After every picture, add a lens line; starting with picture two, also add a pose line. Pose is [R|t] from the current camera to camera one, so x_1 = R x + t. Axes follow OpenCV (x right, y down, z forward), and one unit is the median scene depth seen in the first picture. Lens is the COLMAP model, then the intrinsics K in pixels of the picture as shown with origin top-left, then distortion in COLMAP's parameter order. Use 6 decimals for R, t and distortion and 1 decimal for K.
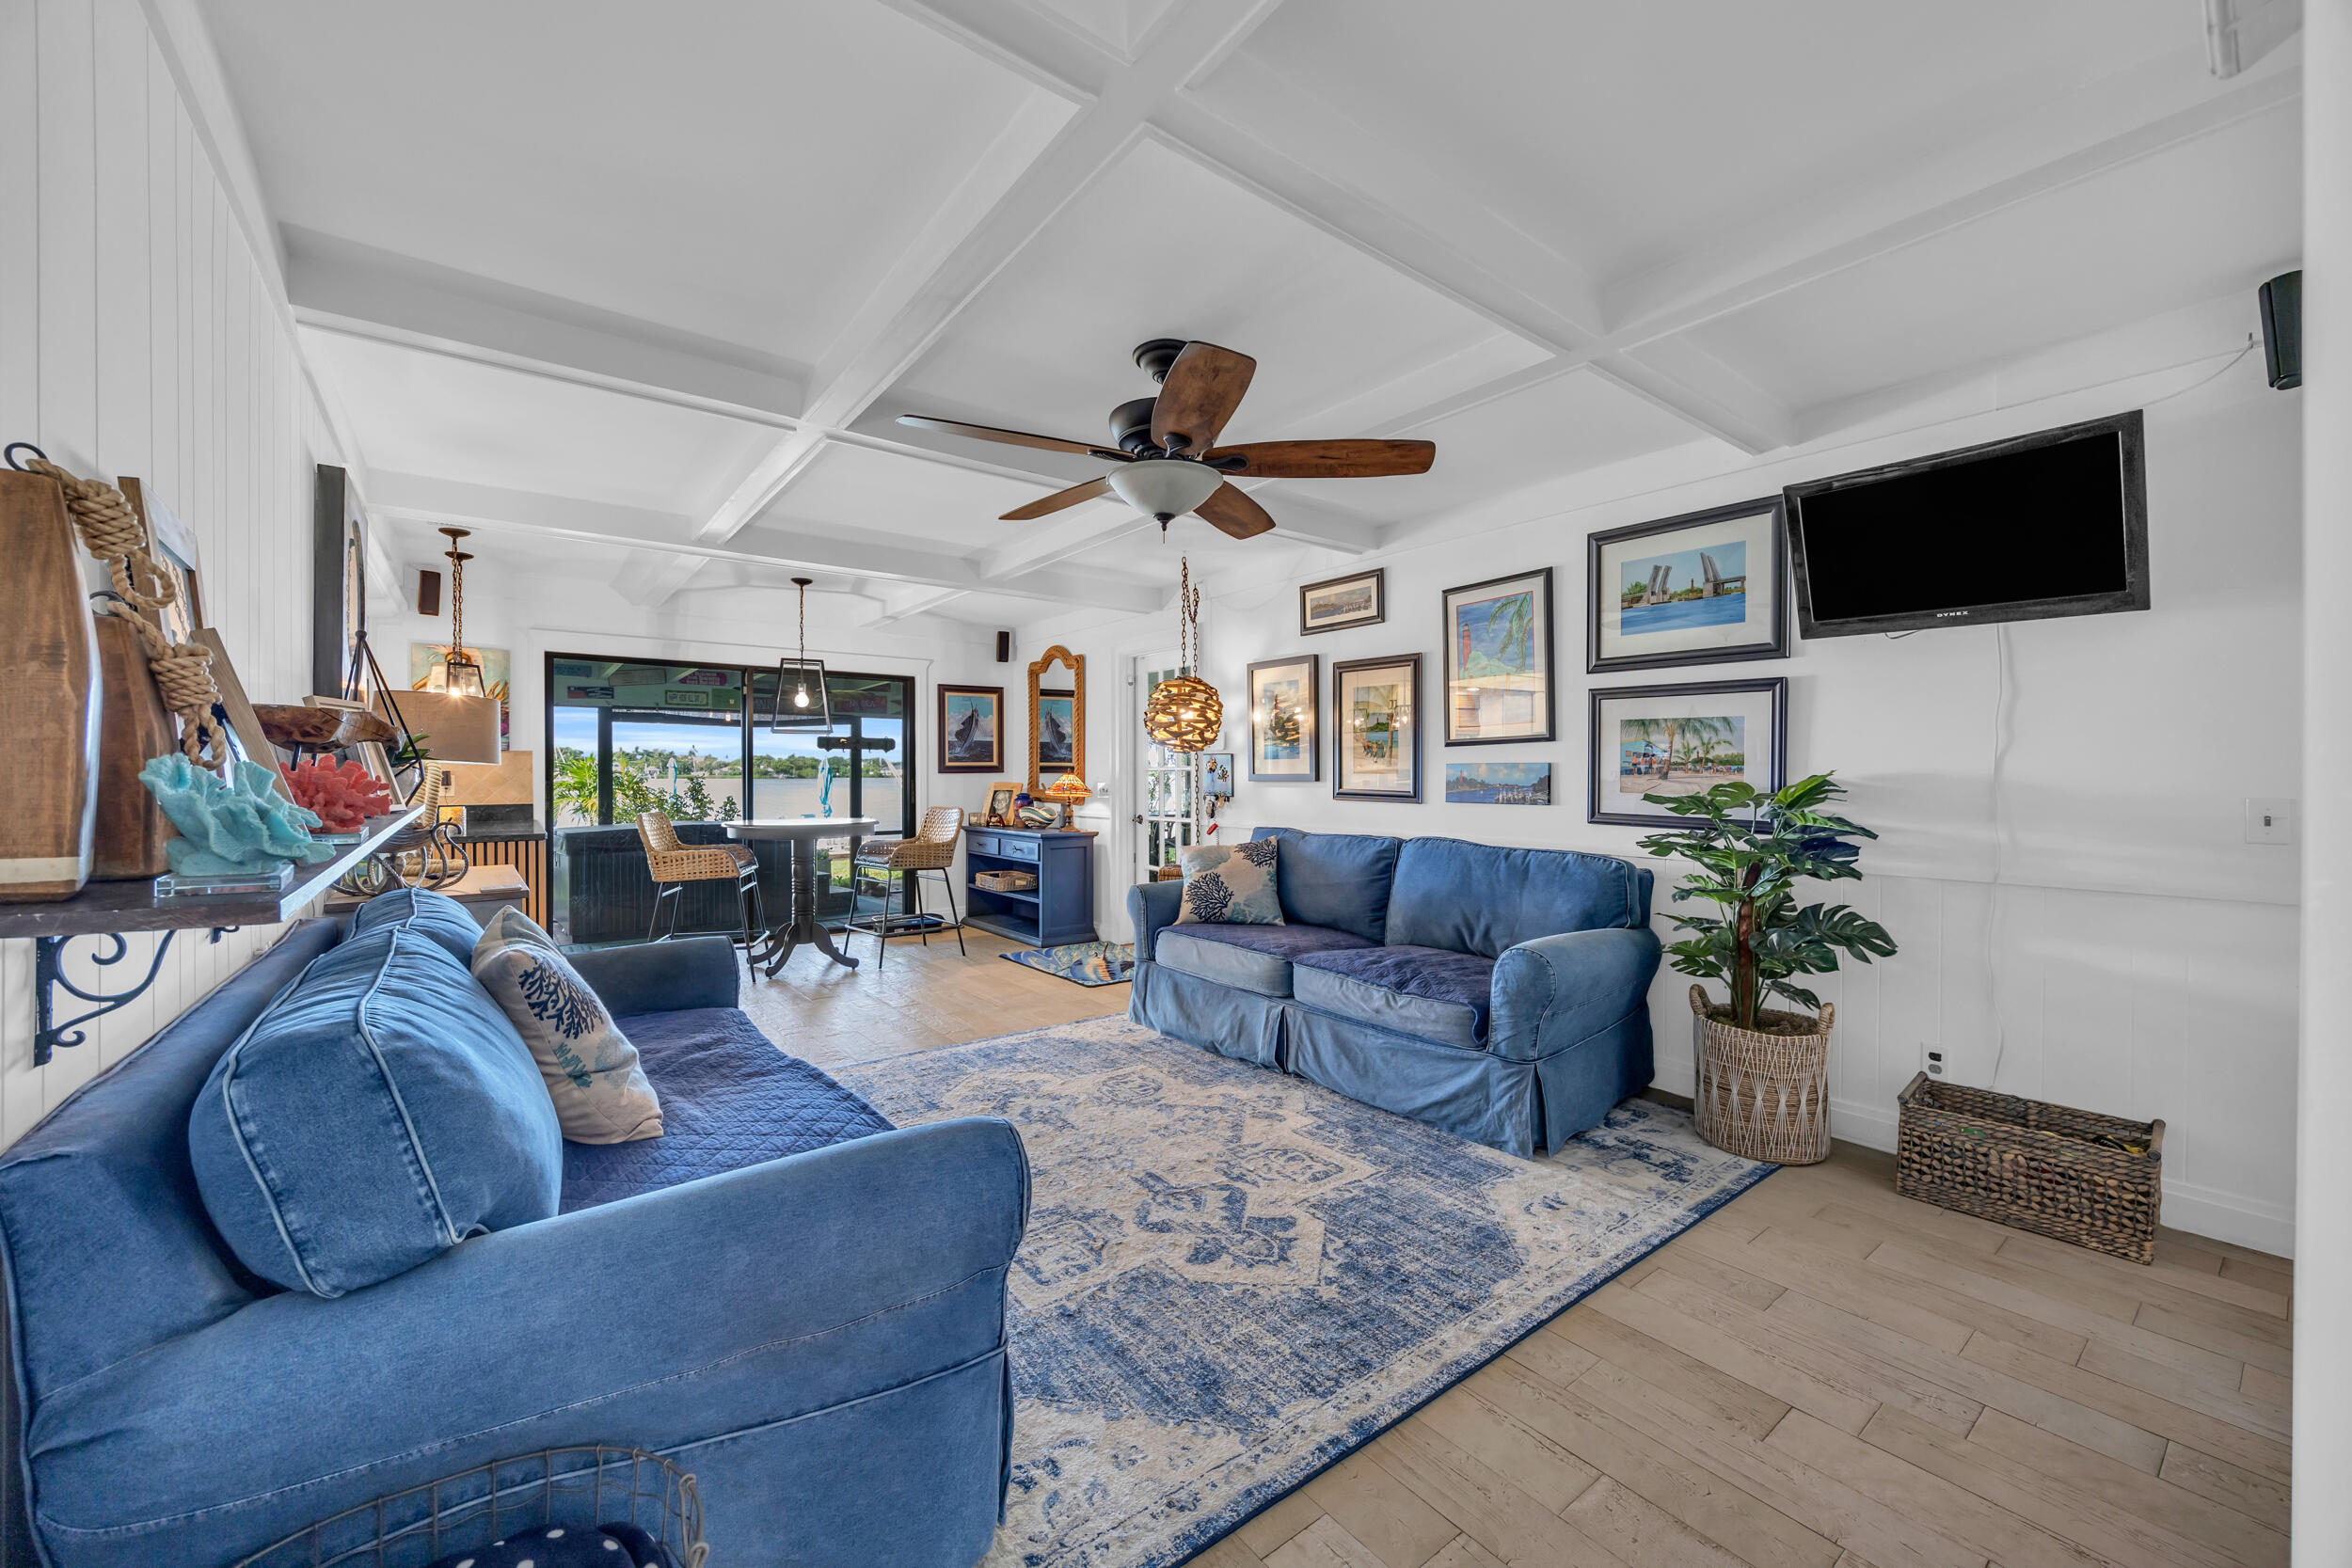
lens RADIAL K [[913.0, 0, 1176.0], [0, 913.0, 784.0], [0, 0, 1]] dist [0.000602, -0.000024]
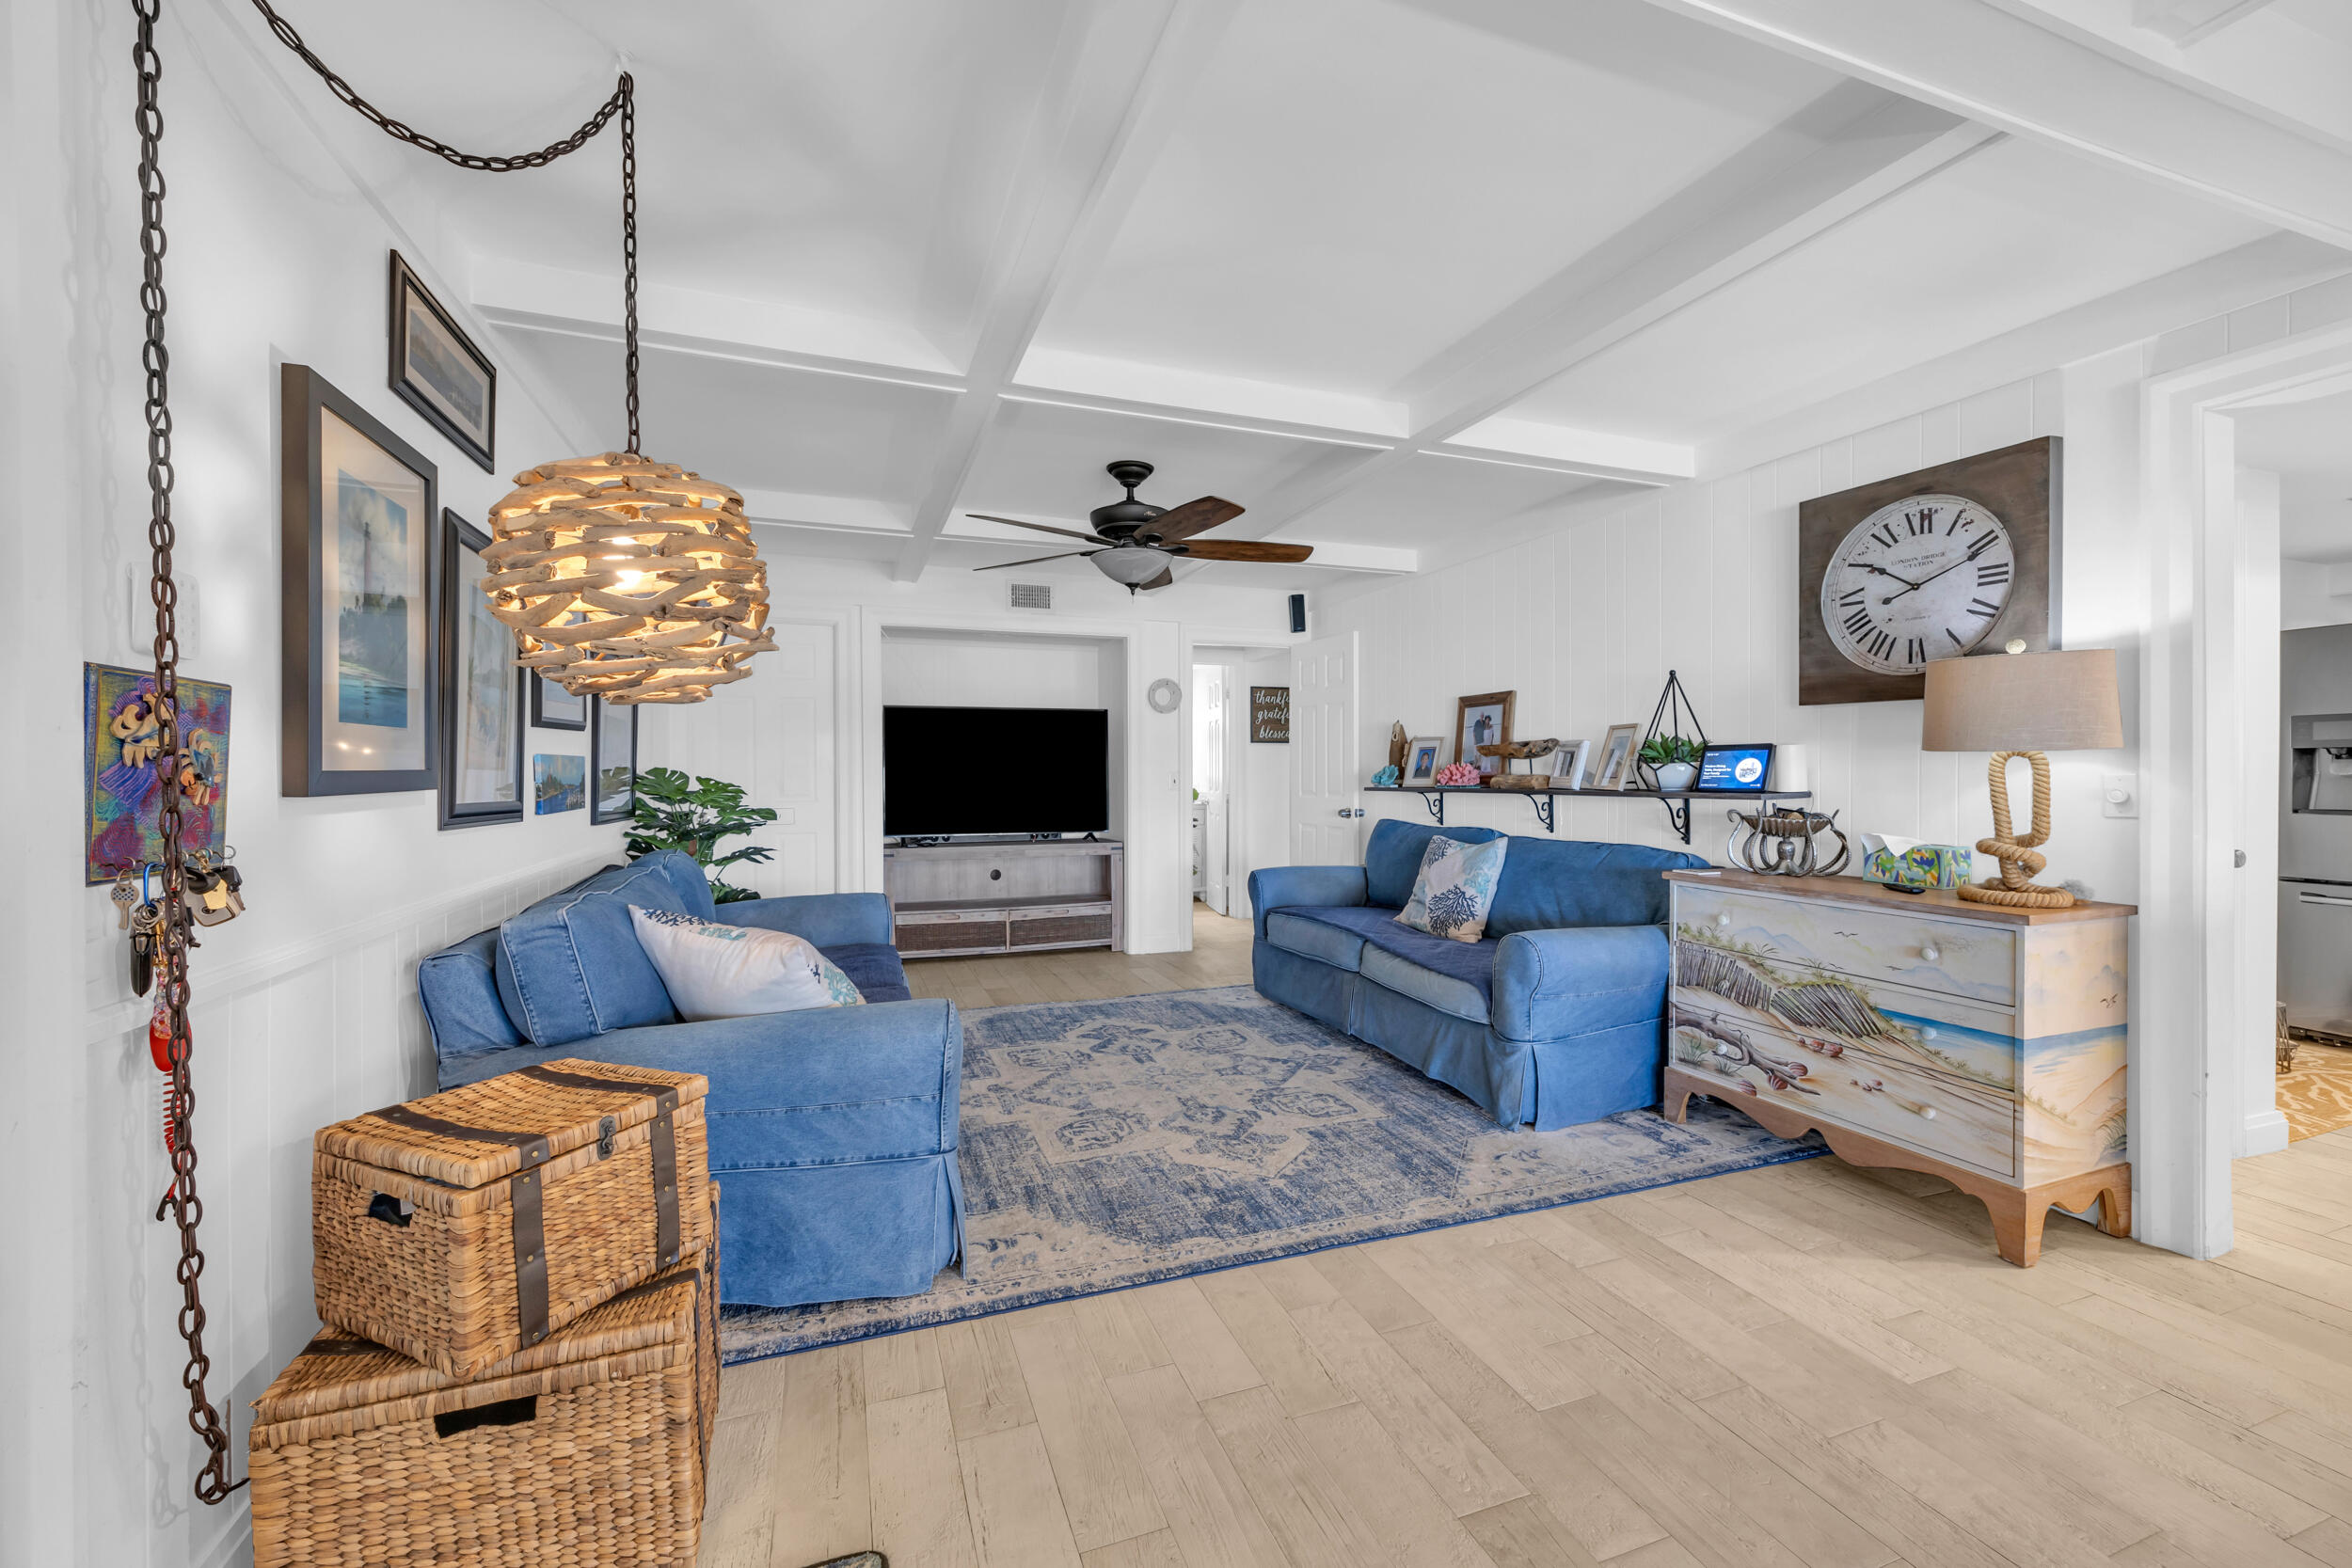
lens RADIAL K [[930.0, 0, 1176.0], [0, 930.0, 784.0], [0, 0, 1]] dist [0.001326, -0.000096]
pose [[-0.956018, -0.001932, 0.293301, -0.368302], [0.006129, 0.999628, 0.026564, -0.018747], [-0.293243, 0.027194, -0.955651, 1.749554]]
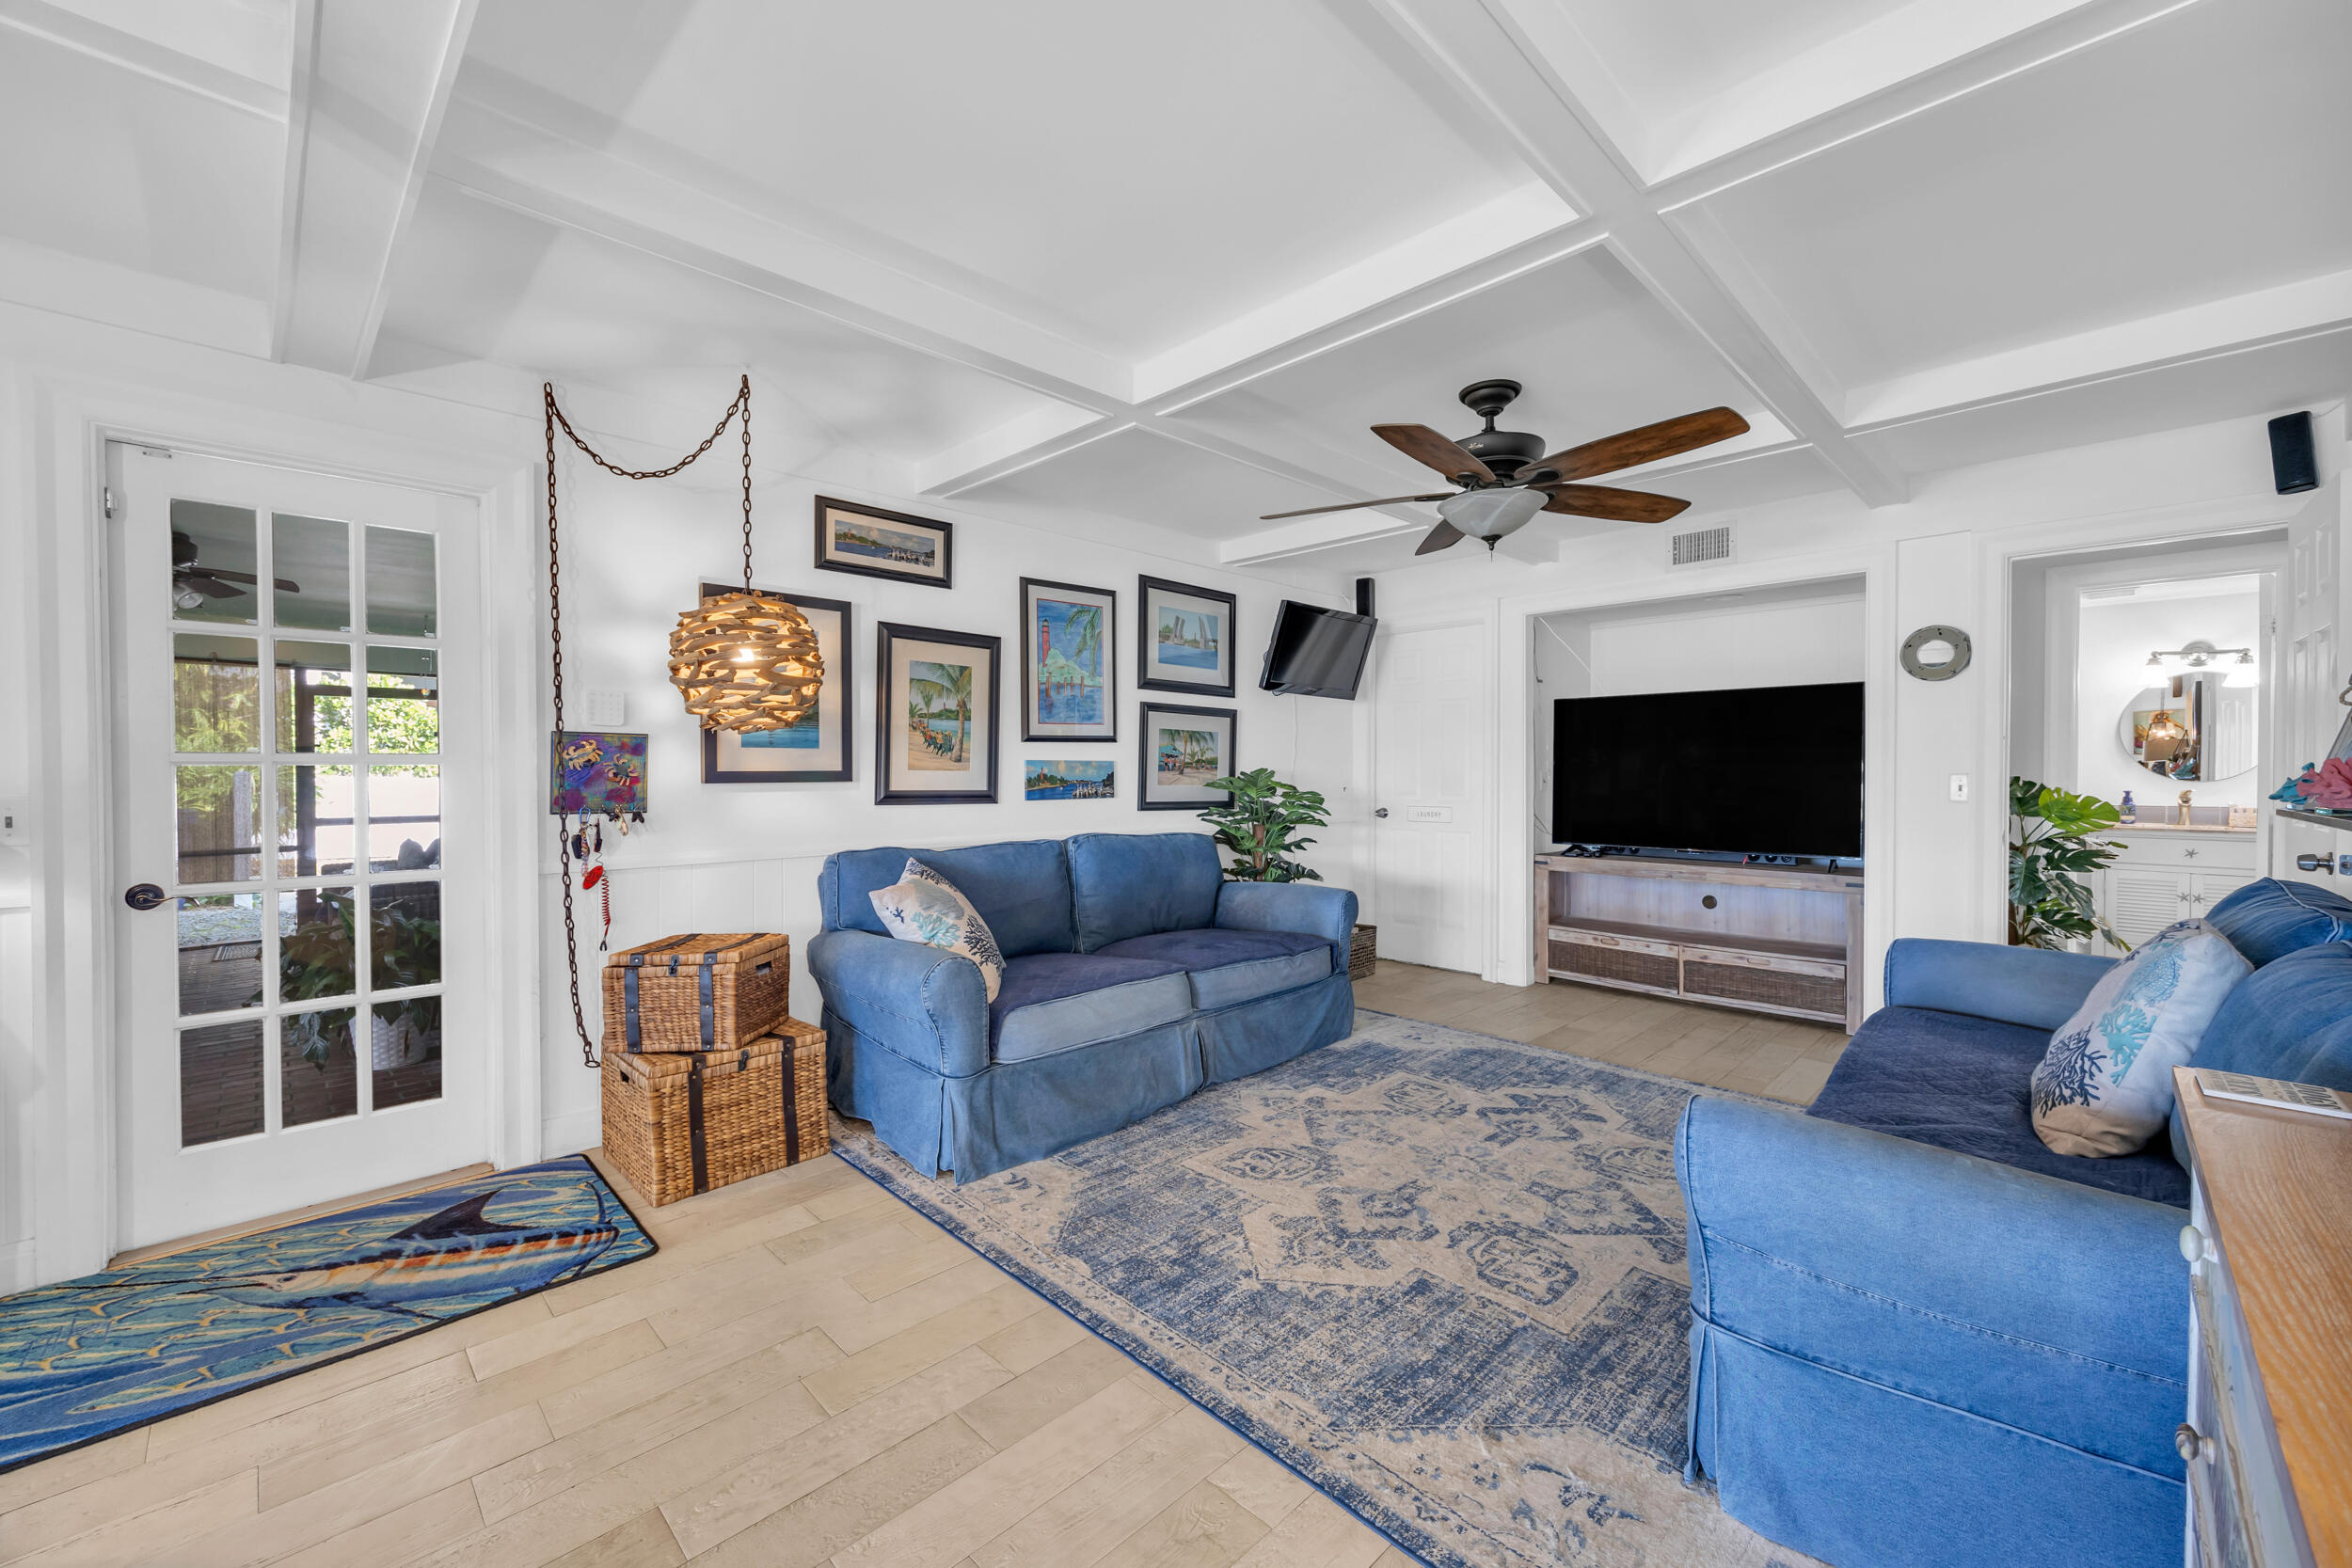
lens RADIAL K [[930.0, 0, 1176.0], [0, 930.0, 784.0], [0, 0, 1]] dist [0.001326, -0.000096]
pose [[-0.128047, -0.013667, 0.991674, -0.812534], [0.012935, 0.999797, 0.015449, -0.011895], [-0.991684, 0.014805, -0.127844, 1.141341]]
